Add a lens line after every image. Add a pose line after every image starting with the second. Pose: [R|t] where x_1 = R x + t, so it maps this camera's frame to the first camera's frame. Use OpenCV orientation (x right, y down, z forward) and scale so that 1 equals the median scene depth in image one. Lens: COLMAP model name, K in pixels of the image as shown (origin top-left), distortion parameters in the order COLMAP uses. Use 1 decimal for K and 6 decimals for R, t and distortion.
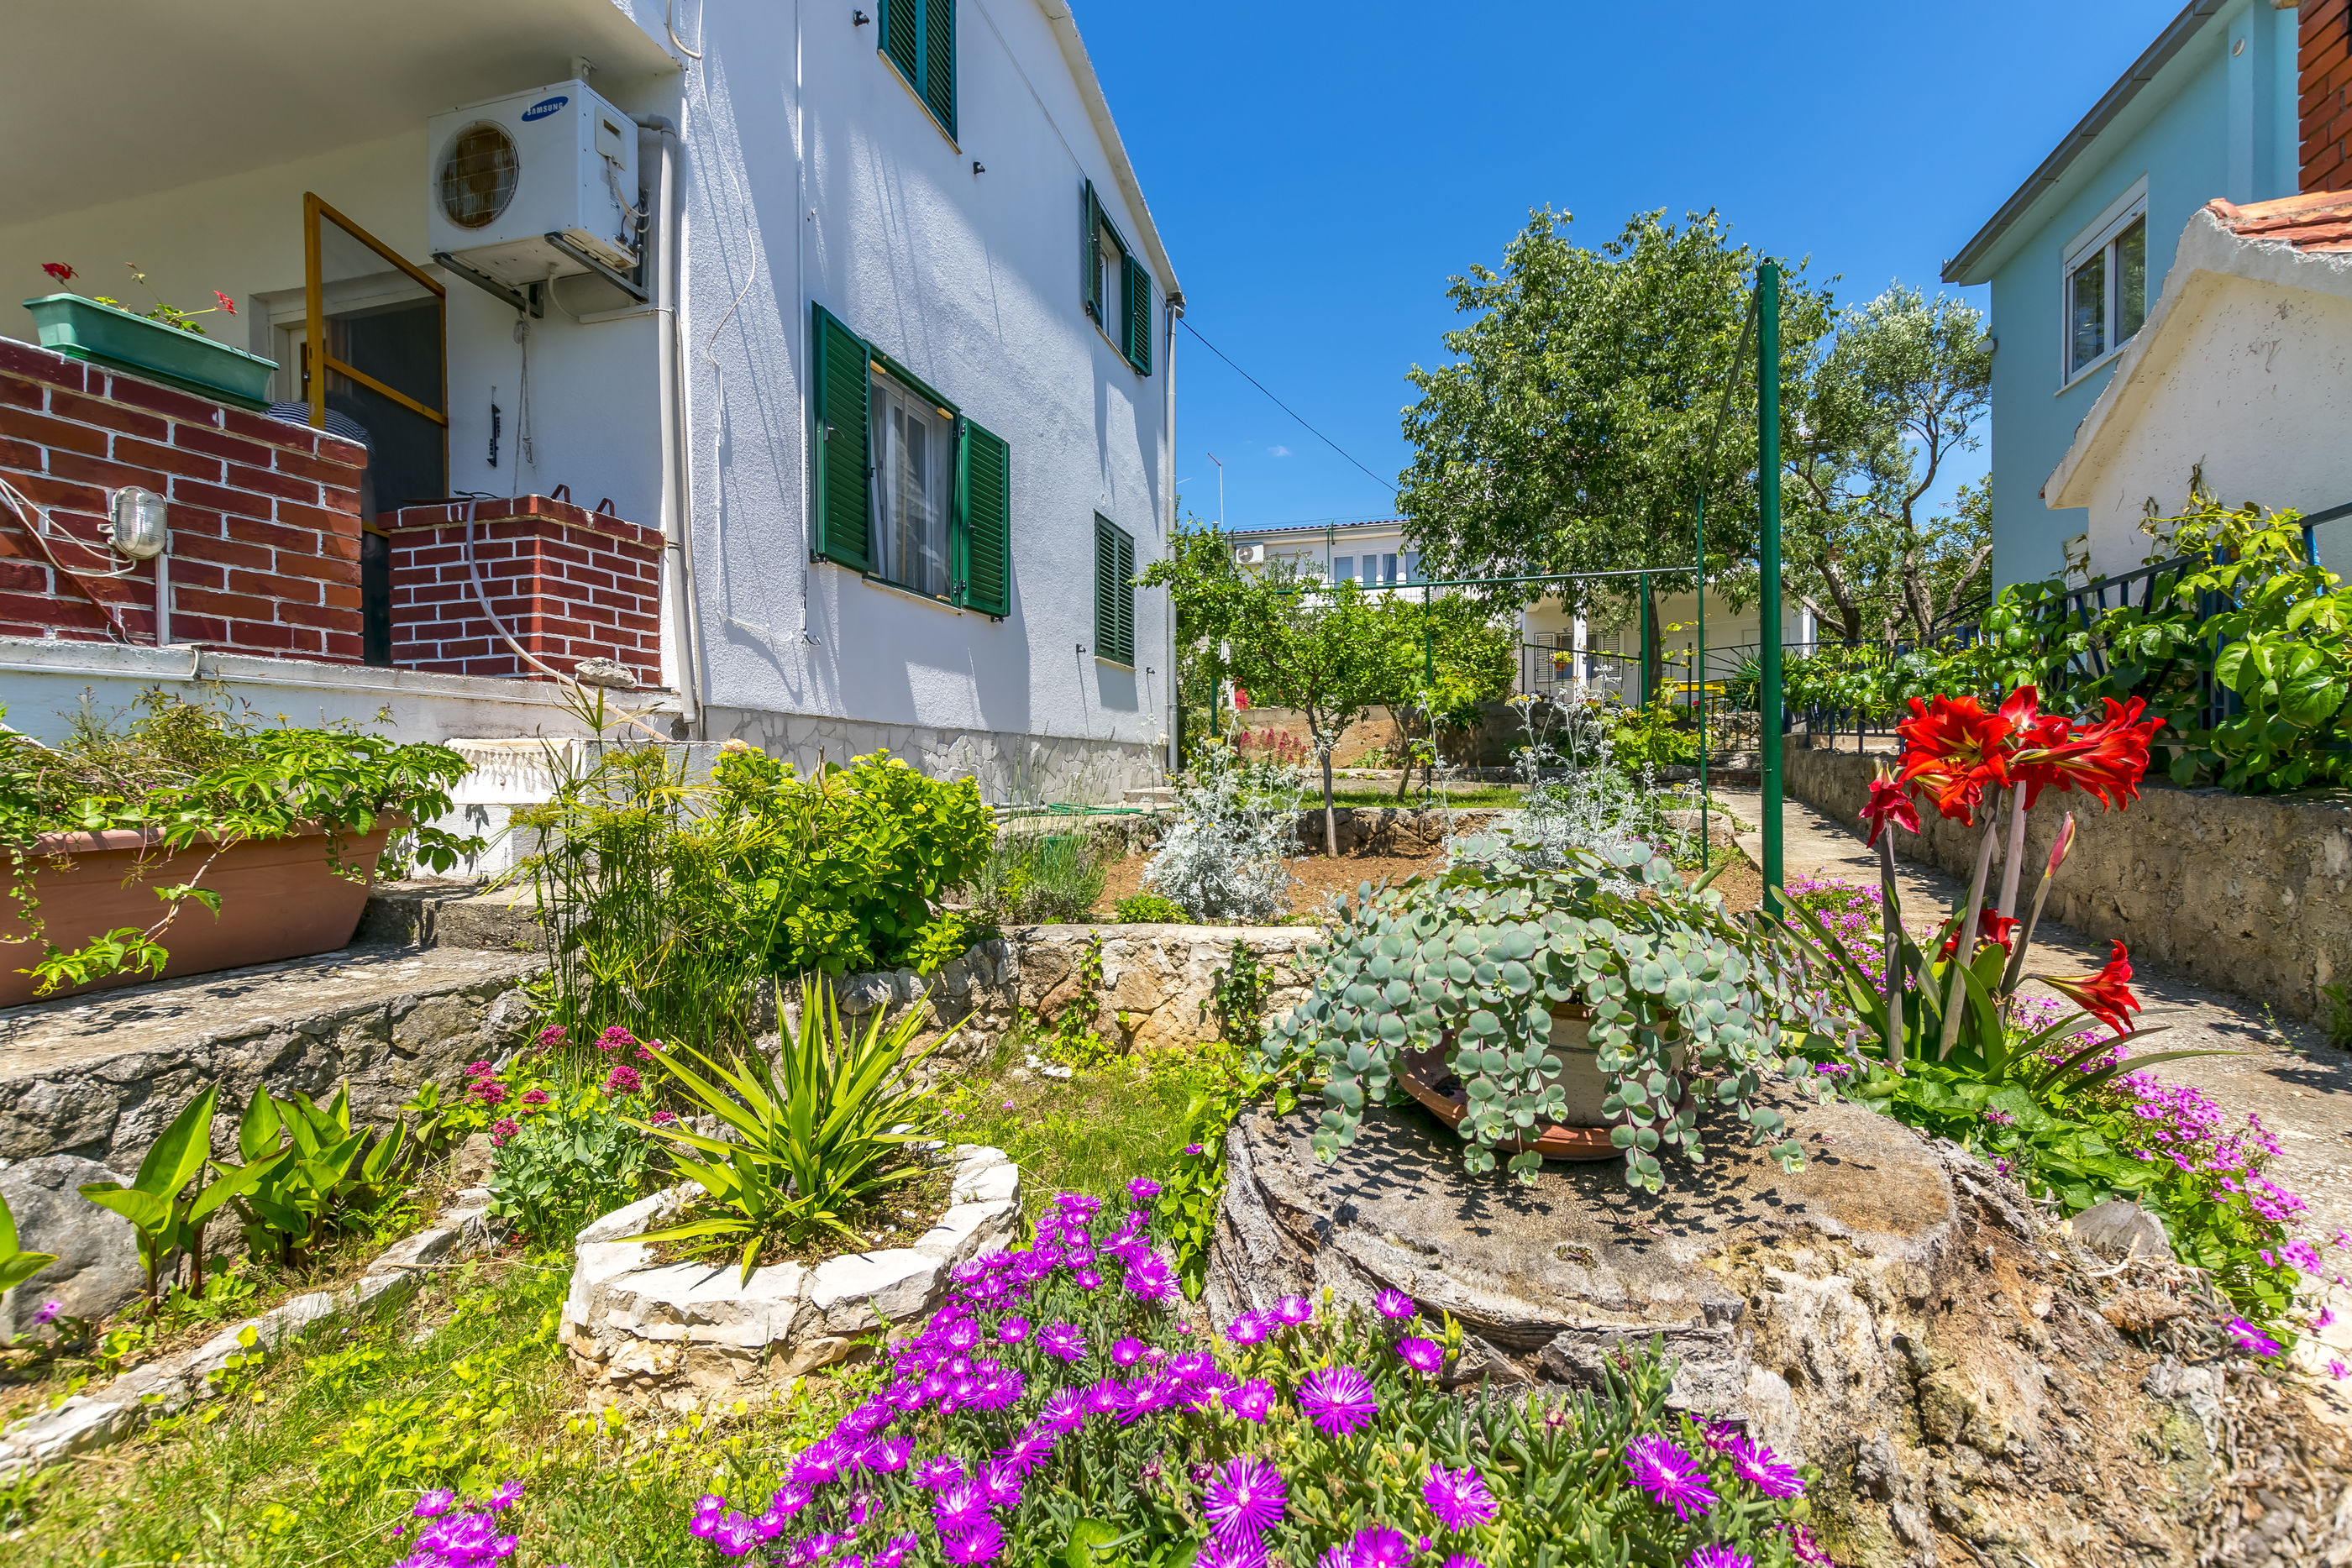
lens RADIAL K [[1062.8, 0, 1167.4], [0, 1062.8, 748.4], [0, 0, 1]] dist [0.001970, -0.001219]
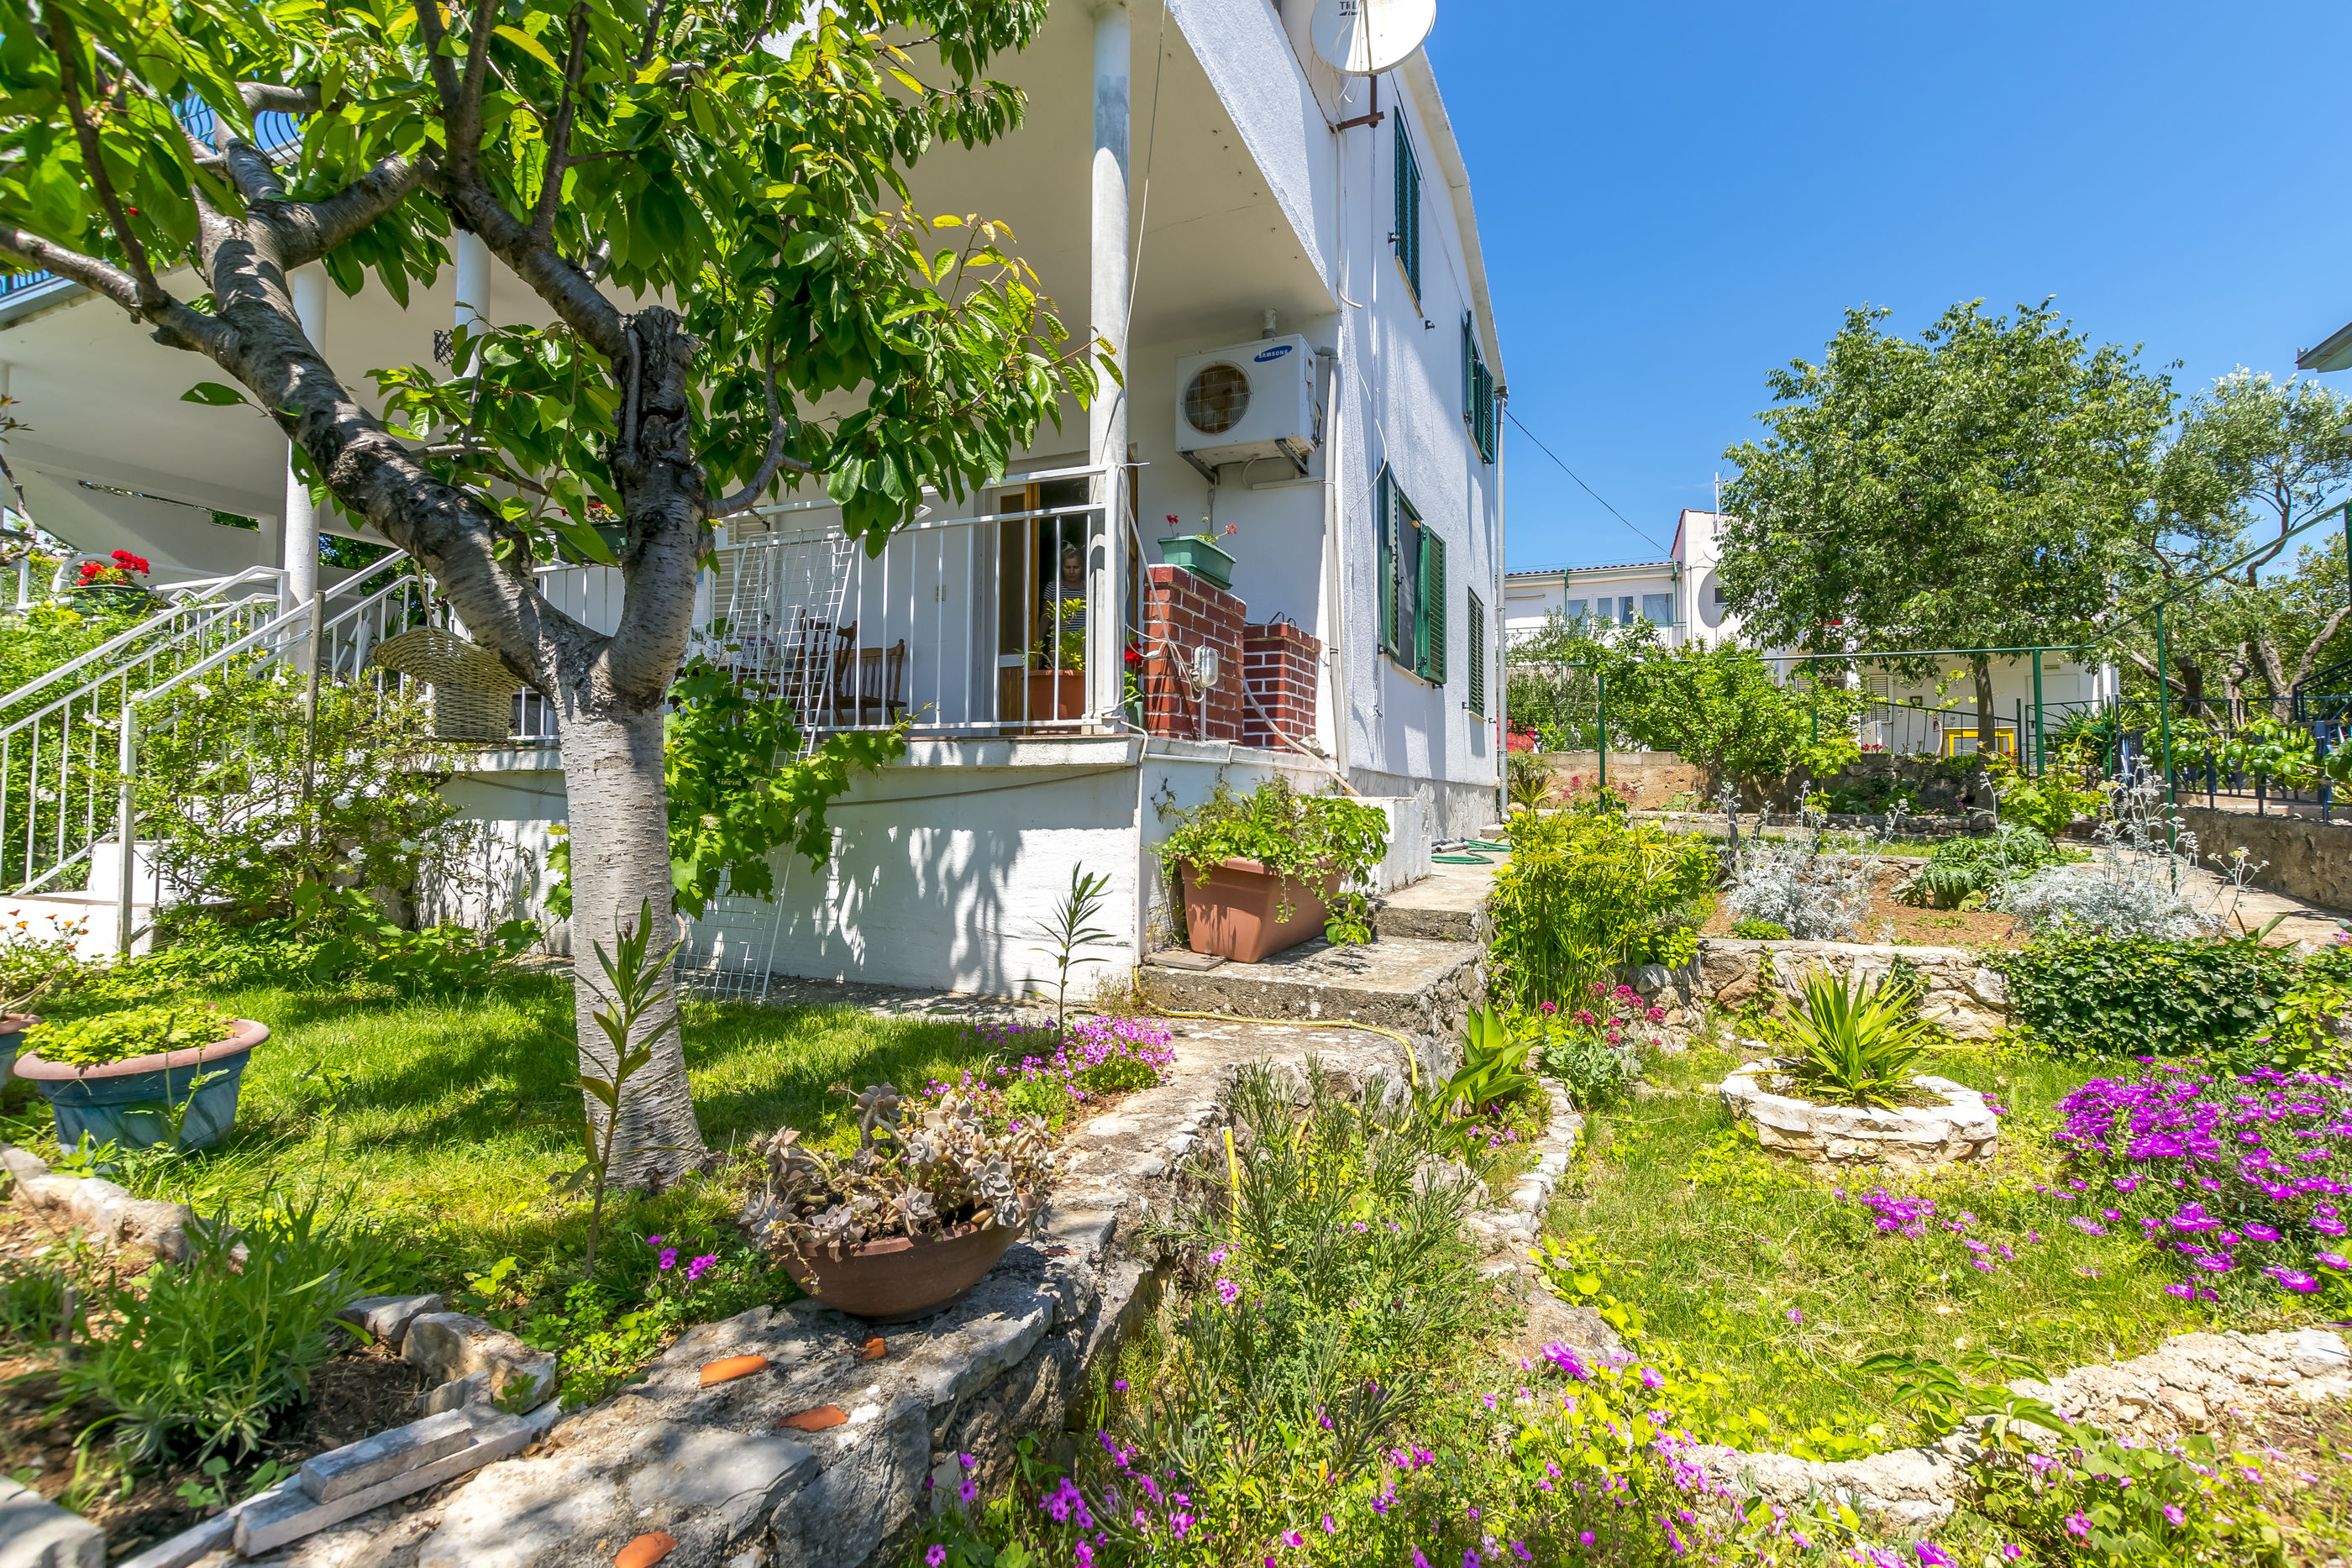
lens RADIAL K [[1007.5, 0, 1245.6], [0, 1007.5, 718.4], [0, 0, 1]] dist [0.002054, 0.000215]
pose [[0.989529, 0.010071, -0.143985, -0.415541], [-0.018651, 0.998121, -0.058364, -0.026664], [0.143127, 0.060438, 0.987857, -0.322773]]
